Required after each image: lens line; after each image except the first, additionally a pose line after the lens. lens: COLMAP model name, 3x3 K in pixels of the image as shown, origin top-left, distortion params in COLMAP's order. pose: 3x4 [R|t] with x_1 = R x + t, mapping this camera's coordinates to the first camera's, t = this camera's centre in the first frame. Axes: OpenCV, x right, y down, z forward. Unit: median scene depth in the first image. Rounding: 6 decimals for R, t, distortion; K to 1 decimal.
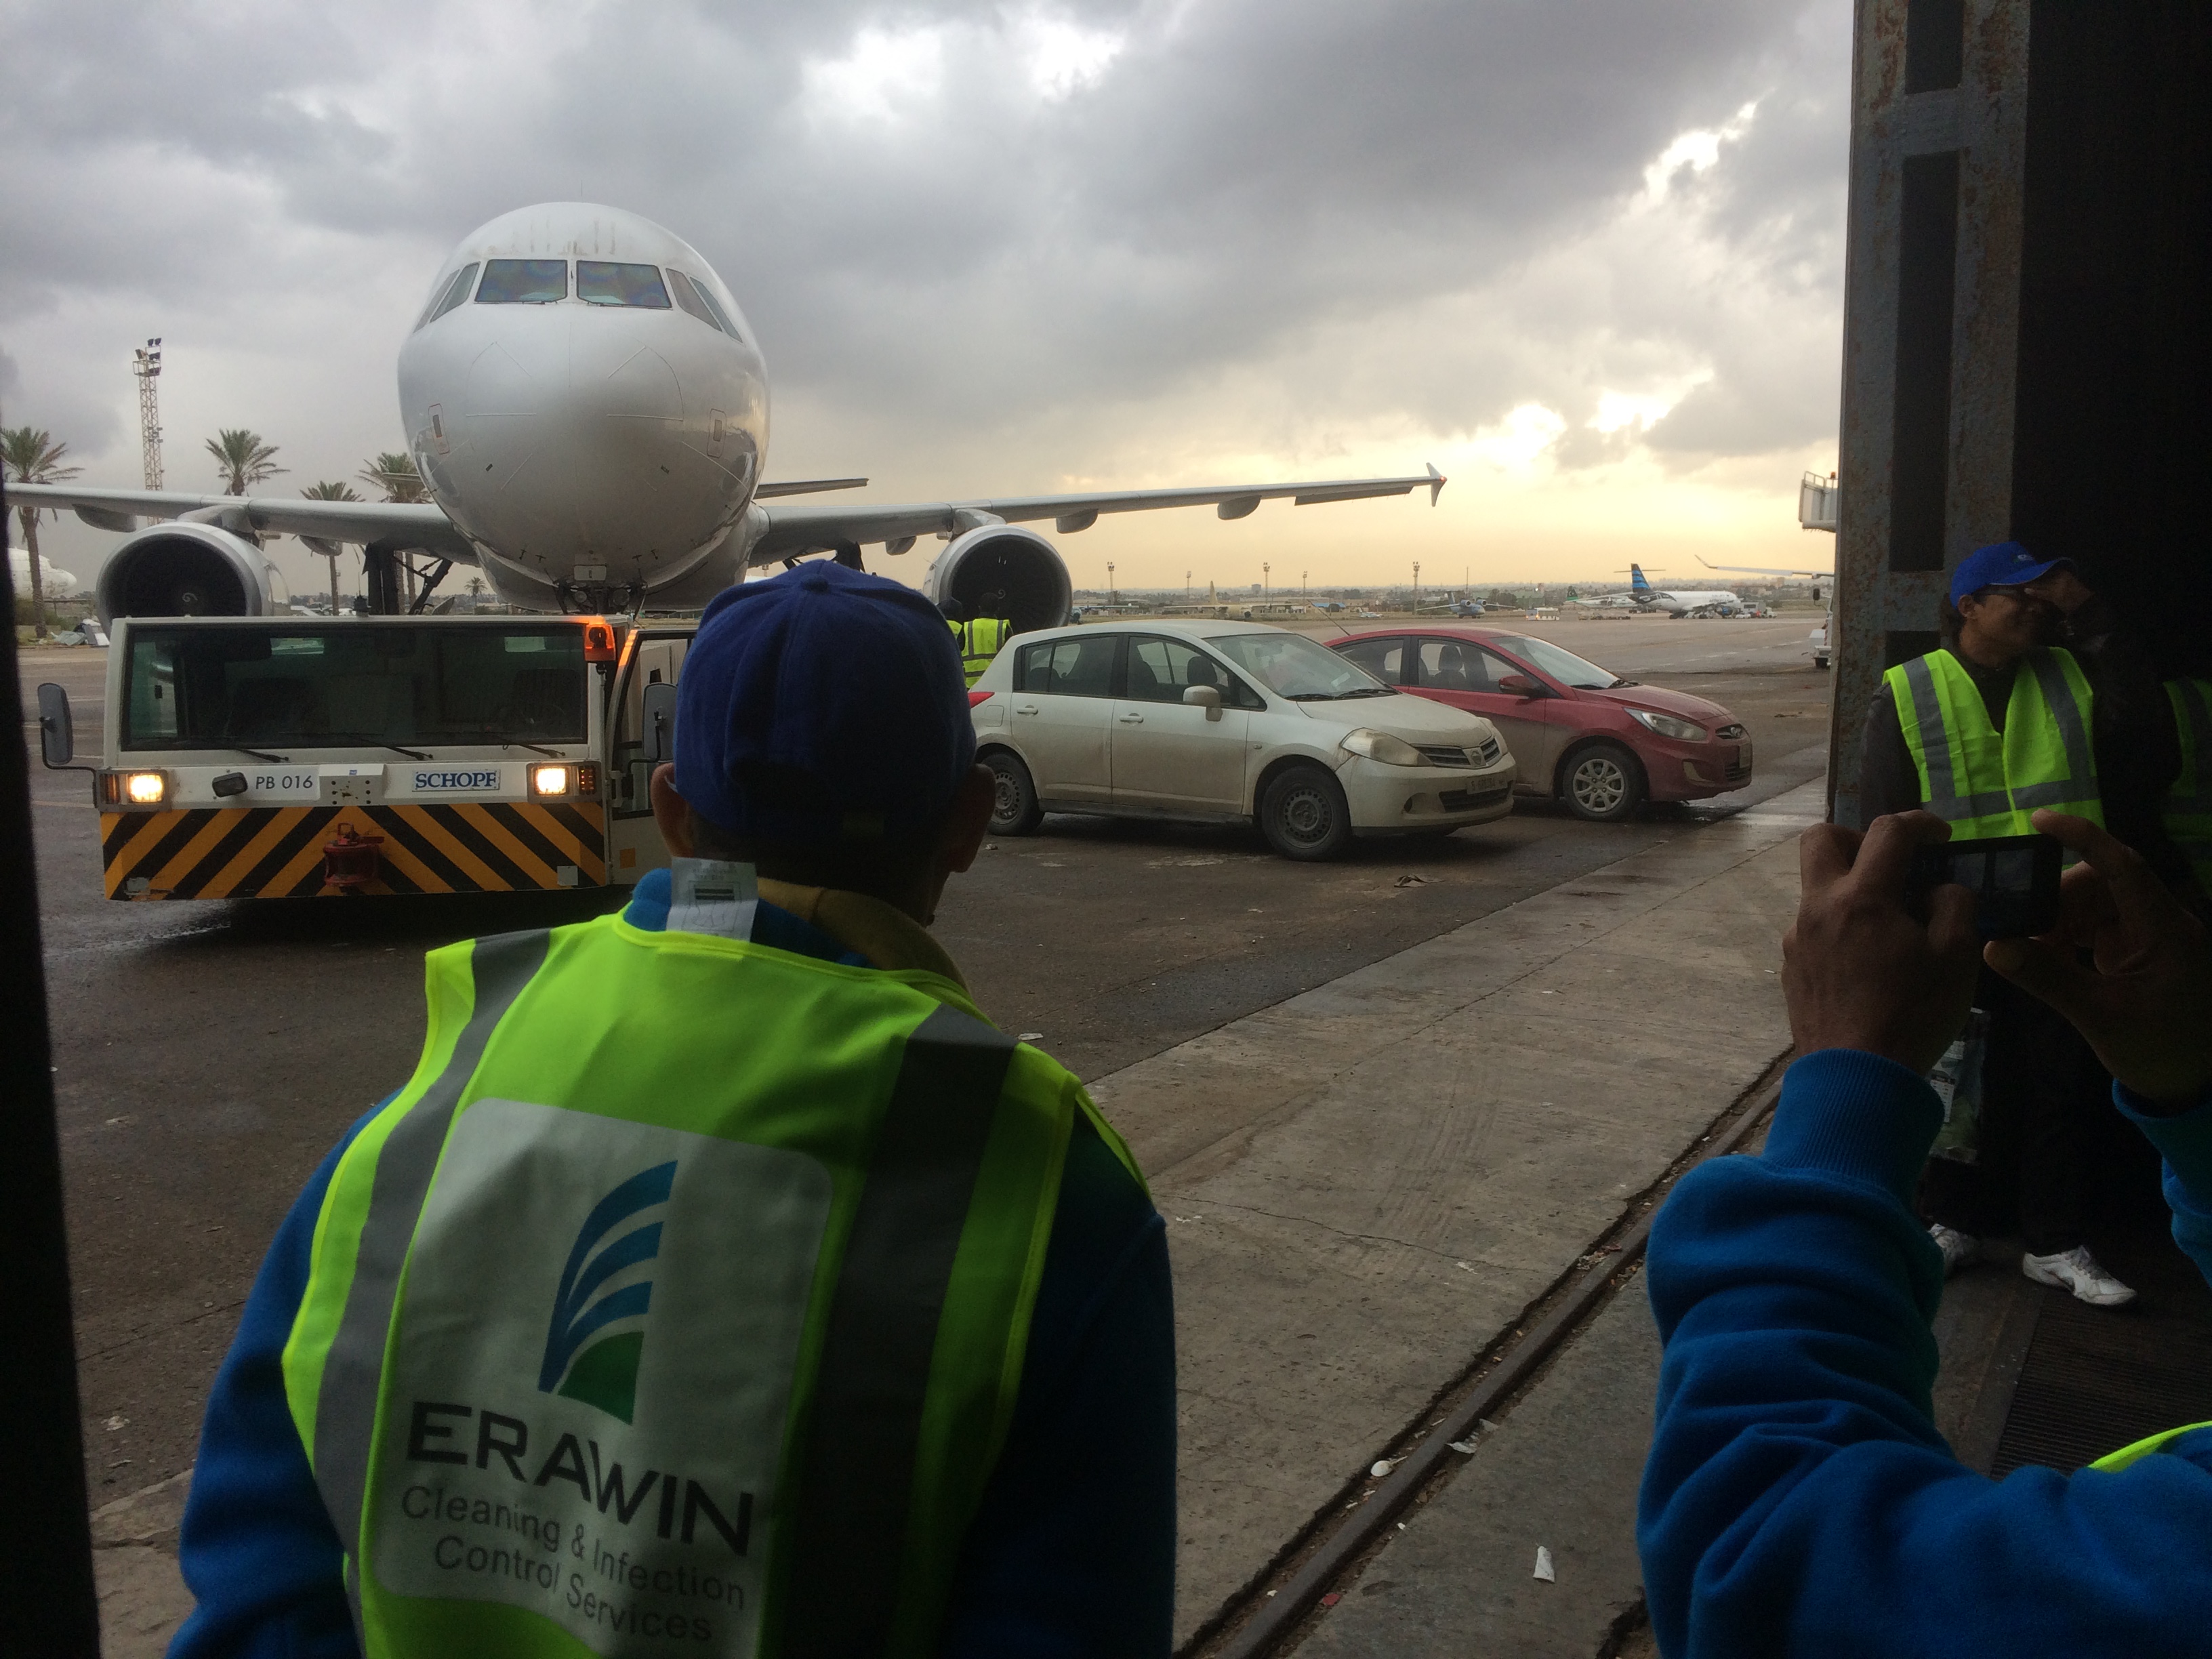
lens RADIAL K [[1899.3, 0, 1106.4], [0, 1899.3, 834.5], [0, 0, 1]] dist [0.073283, -0.071470]
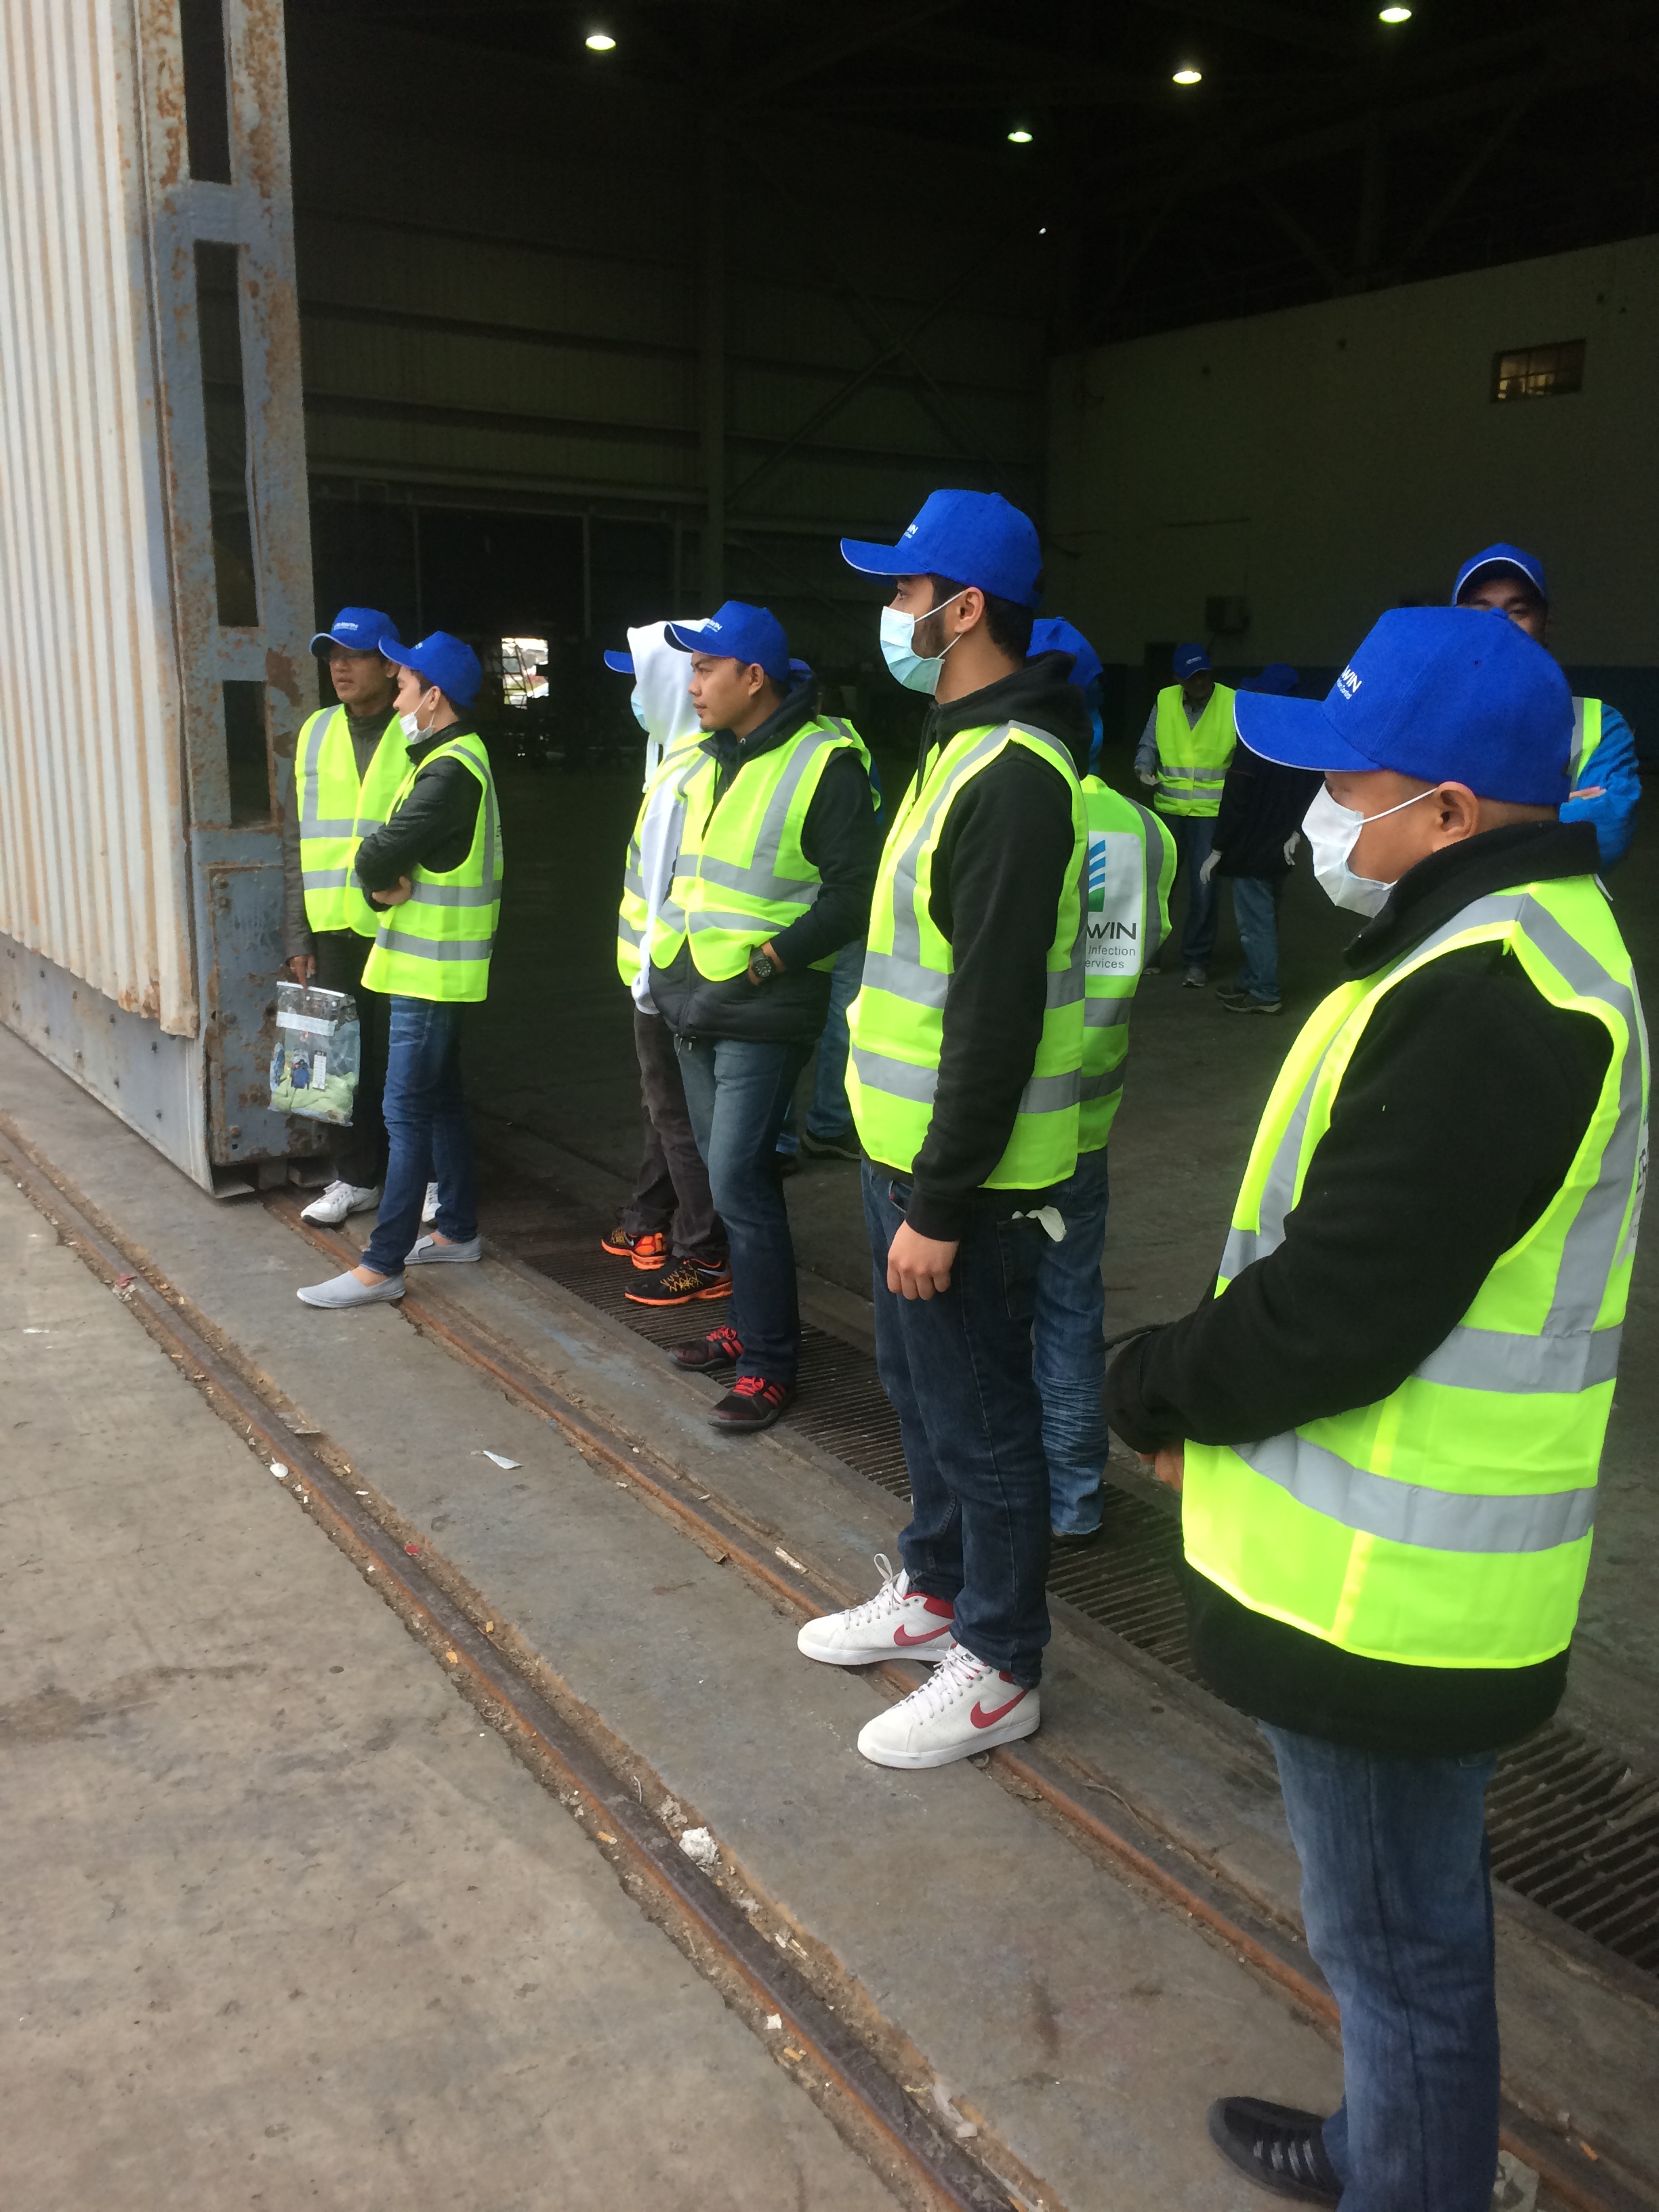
lens RADIAL K [[1899.3, 0, 828.9], [0, 1899.3, 1097.7], [0, 0, 1]] dist [0.073283, -0.071470]
pose [[0.457416, -0.184772, 0.869845, -0.469270], [0.095443, 0.982725, 0.158561, -0.010591], [-0.884116, 0.010492, 0.467150, 0.174267]]
